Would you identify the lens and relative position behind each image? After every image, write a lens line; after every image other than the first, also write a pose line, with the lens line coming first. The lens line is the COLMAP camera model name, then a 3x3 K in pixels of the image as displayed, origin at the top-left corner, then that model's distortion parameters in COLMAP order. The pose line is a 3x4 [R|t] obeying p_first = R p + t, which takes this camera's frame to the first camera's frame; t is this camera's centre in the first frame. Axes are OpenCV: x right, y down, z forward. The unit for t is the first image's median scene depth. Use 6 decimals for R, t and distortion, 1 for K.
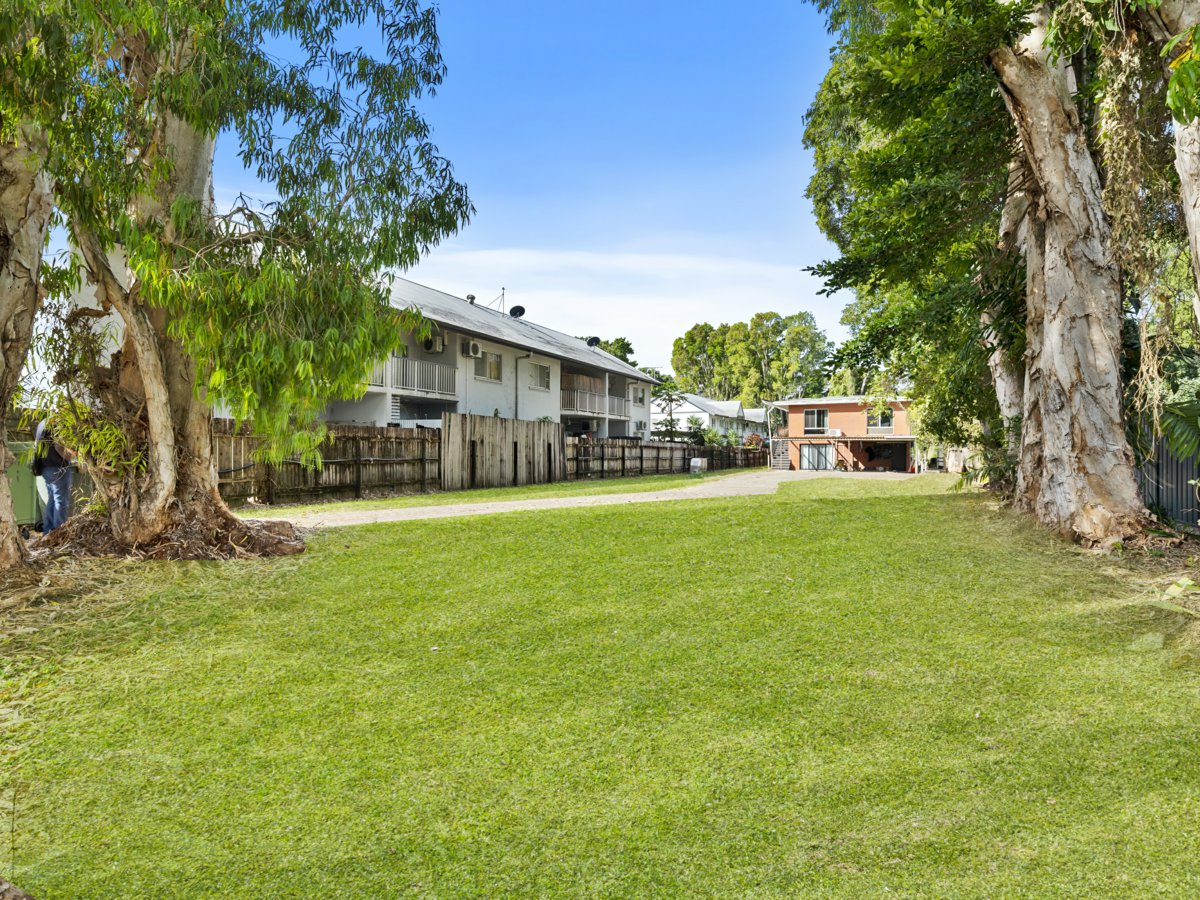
lens RADIAL K [[599.8, 0, 600.0], [0, 599.8, 450.0], [0, 0, 1]] dist [-0.016311, -0.000622]
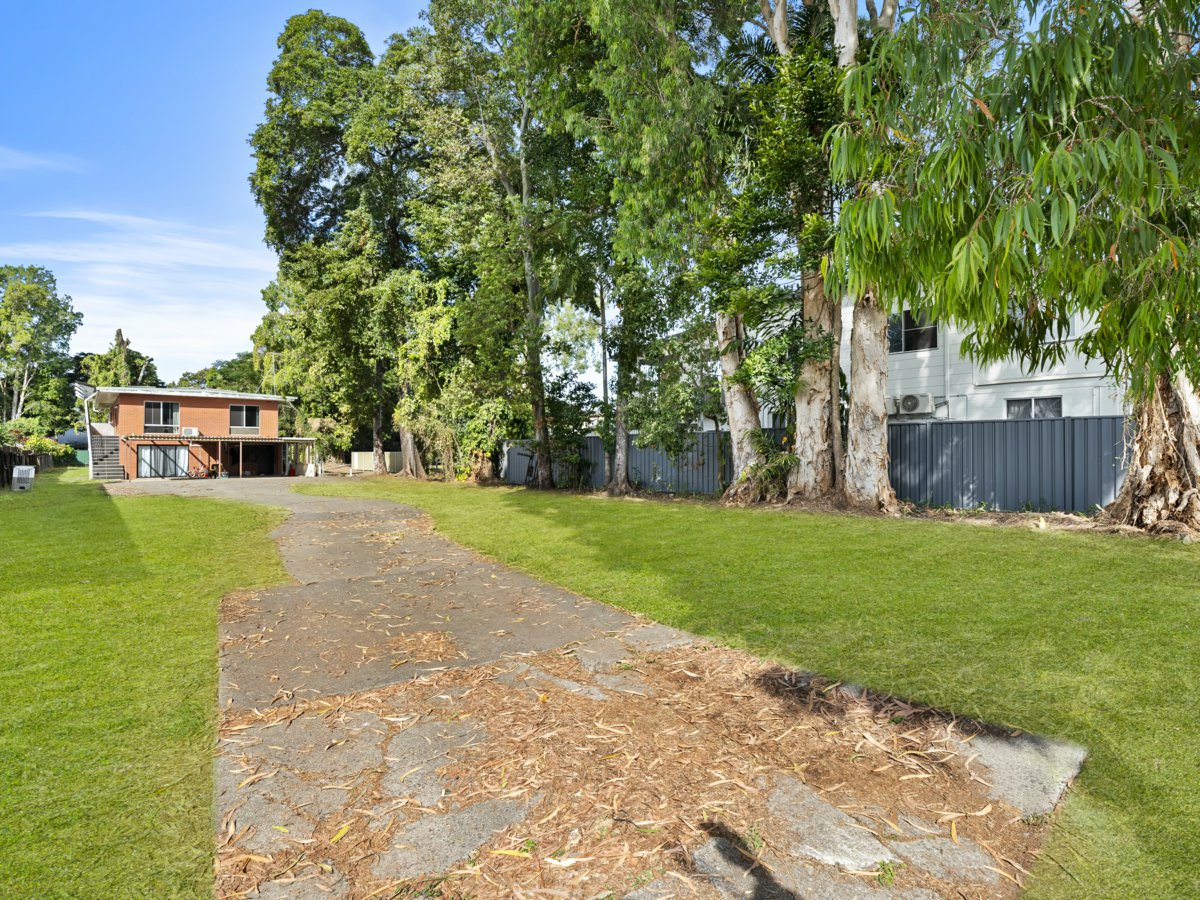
lens RADIAL K [[599.8, 0, 600.0], [0, 599.8, 450.0], [0, 0, 1]] dist [-0.016311, -0.000622]
pose [[0.377673, 0.004678, 0.925927, -0.148162], [-0.000598, 0.999988, -0.004808, -0.000060], [-0.925939, 0.001262, 0.377671, 0.161137]]
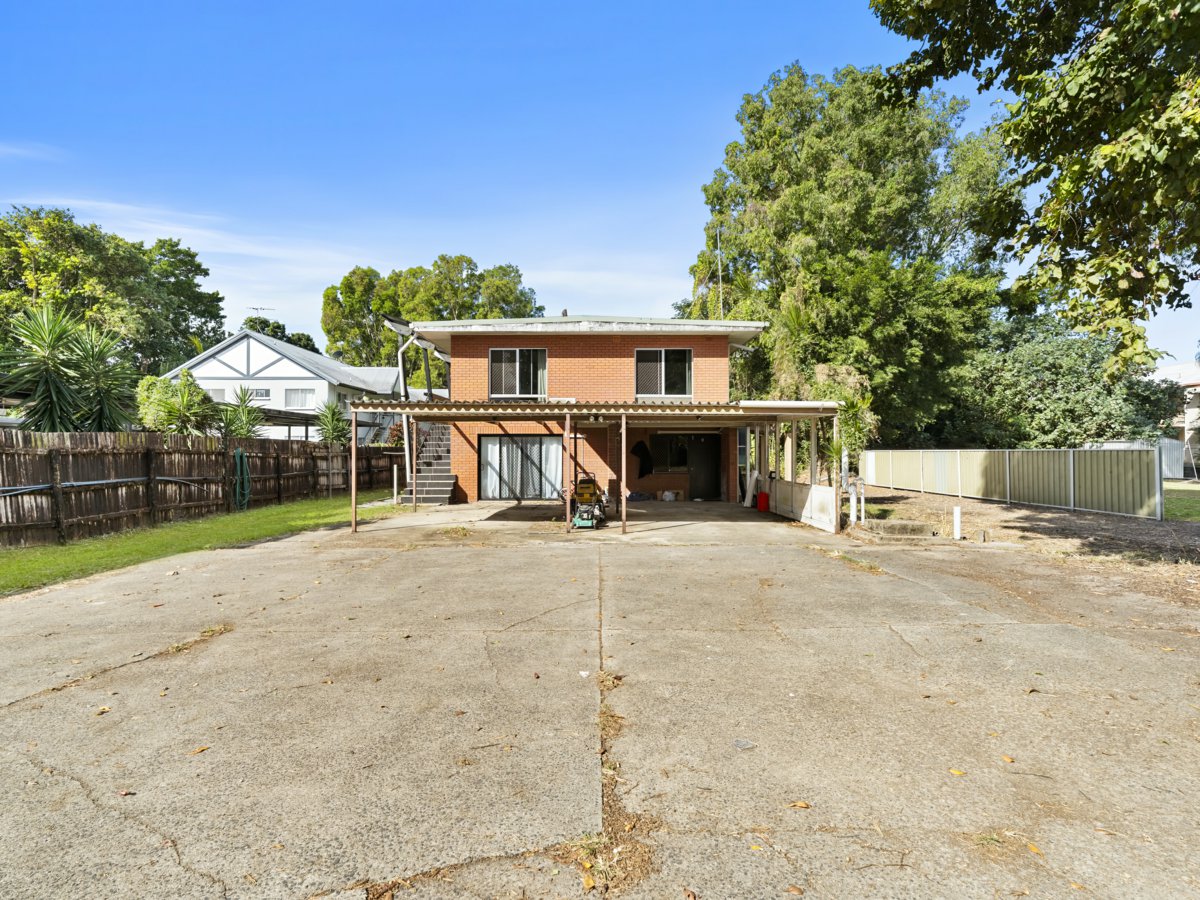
lens RADIAL K [[599.8, 0, 600.0], [0, 599.8, 450.0], [0, 0, 1]] dist [-0.016311, -0.000622]
pose [[0.888577, 0.002727, 0.458720, 0.223389], [-0.002394, 0.999996, -0.001307, 0.000121], [-0.458722, 0.000063, 0.888580, 0.611690]]
